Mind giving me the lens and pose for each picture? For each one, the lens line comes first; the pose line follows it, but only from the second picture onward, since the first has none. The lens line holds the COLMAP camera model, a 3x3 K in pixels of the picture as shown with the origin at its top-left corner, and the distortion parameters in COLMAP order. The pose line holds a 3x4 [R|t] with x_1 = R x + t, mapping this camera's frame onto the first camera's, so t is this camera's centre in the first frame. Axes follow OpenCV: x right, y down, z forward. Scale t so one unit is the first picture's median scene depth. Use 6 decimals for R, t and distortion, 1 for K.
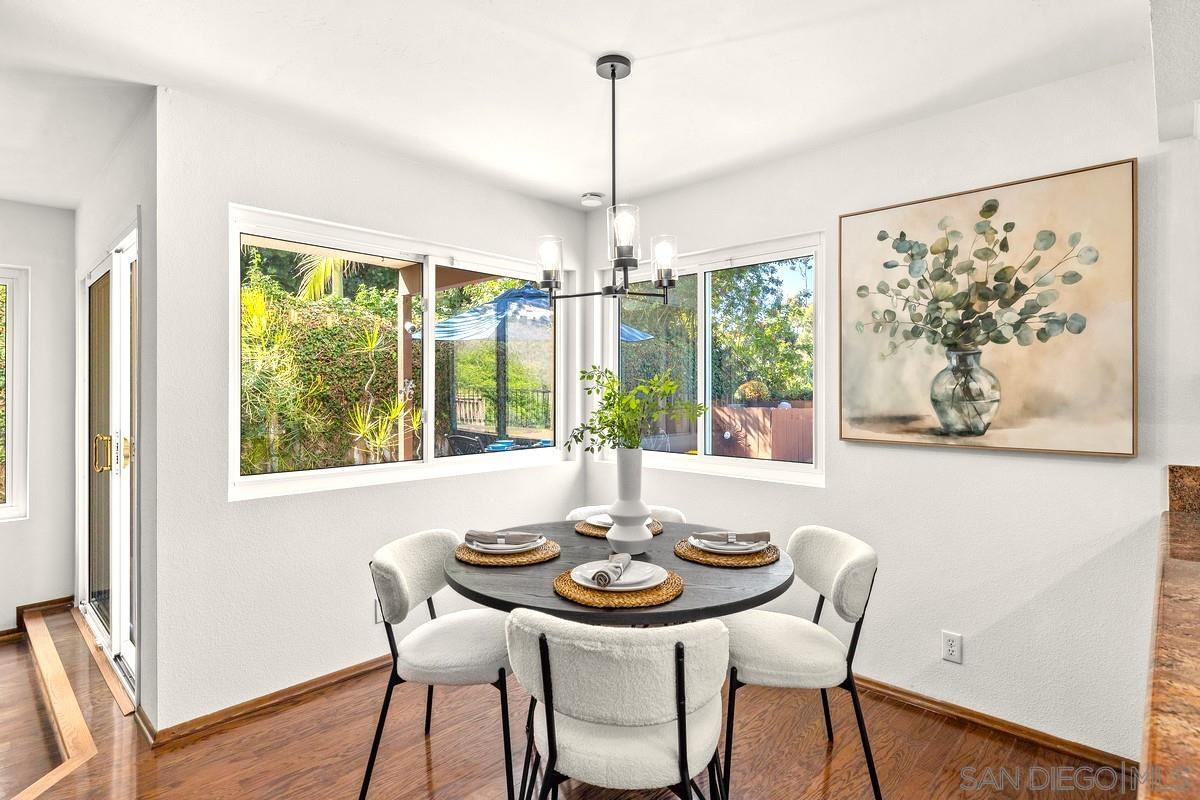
lens RADIAL K [[612.5, 0, 600.0], [0, 612.5, 400.0], [0, 0, 1]] dist [0.001073, 0.000090]
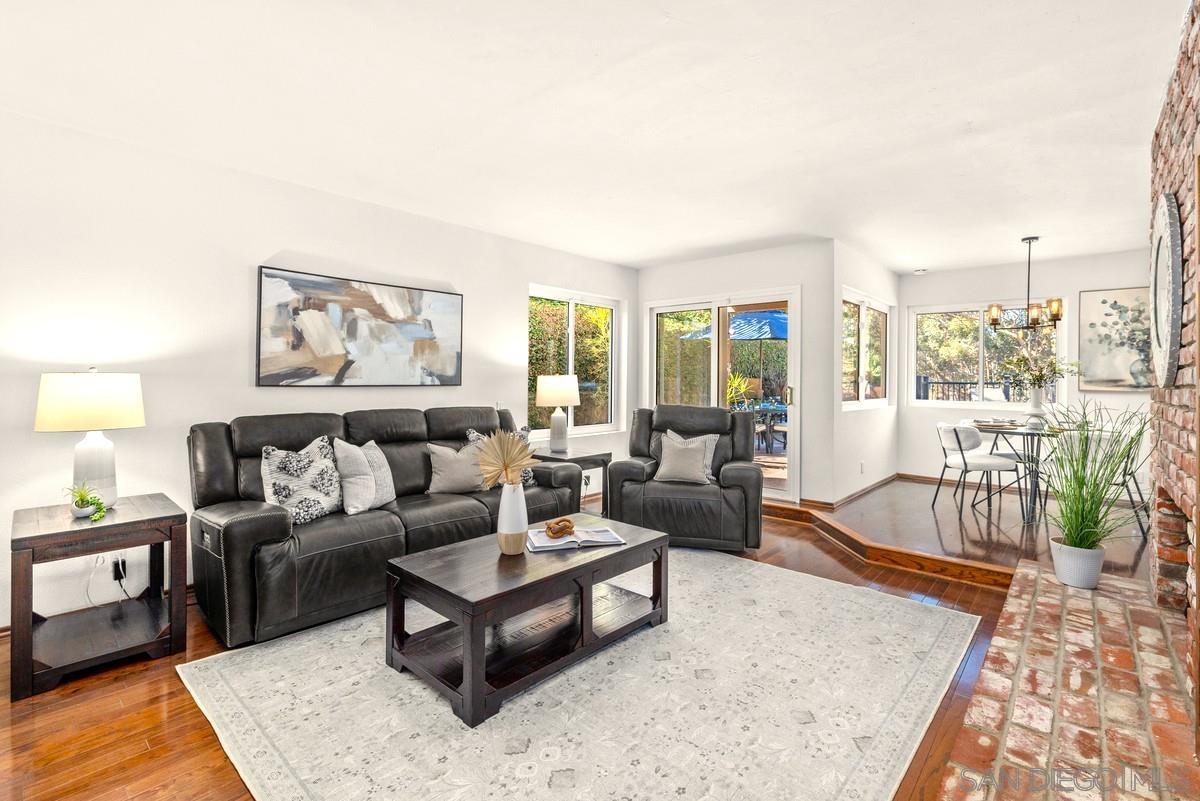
lens RADIAL K [[550.9, 0, 600.0], [0, 550.9, 400.5], [0, 0, 1]] dist [-0.001074, -0.000248]
pose [[0.999694, 0.010454, 0.022431, -1.544207], [-0.010964, 0.999681, 0.022764, 0.080410], [-0.022186, -0.023003, 0.999489, -1.080657]]
